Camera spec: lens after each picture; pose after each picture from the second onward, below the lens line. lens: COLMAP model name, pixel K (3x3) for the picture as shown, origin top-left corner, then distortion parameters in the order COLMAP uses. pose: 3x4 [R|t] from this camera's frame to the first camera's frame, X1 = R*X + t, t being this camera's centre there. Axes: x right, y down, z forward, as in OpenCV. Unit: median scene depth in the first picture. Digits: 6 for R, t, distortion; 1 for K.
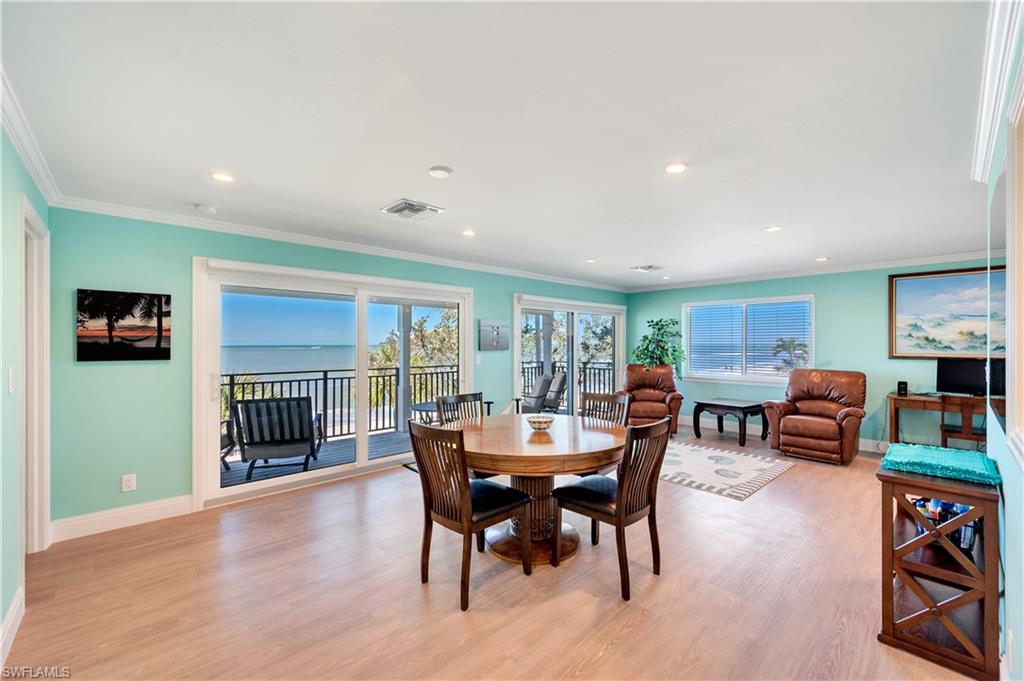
lens RADIAL K [[412.5, 0, 509.7], [0, 412.5, 344.0], [0, 0, 1]] dist [0.003772, 0.000240]
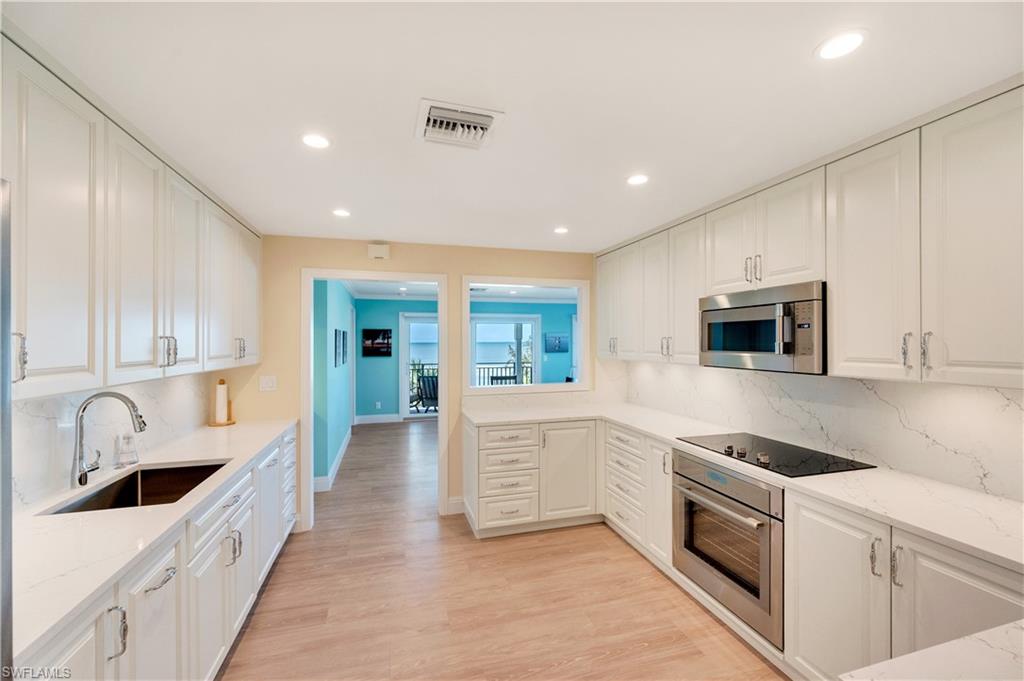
lens RADIAL K [[412.5, 0, 512.7], [0, 412.5, 340.3], [0, 0, 1]] dist [0.003772, 0.000240]
pose [[0.900722, -0.000114, -0.434396, 0.852569], [0.000743, 0.999999, 0.001278, -0.058136], [0.434396, -0.001474, 0.900721, -0.848656]]
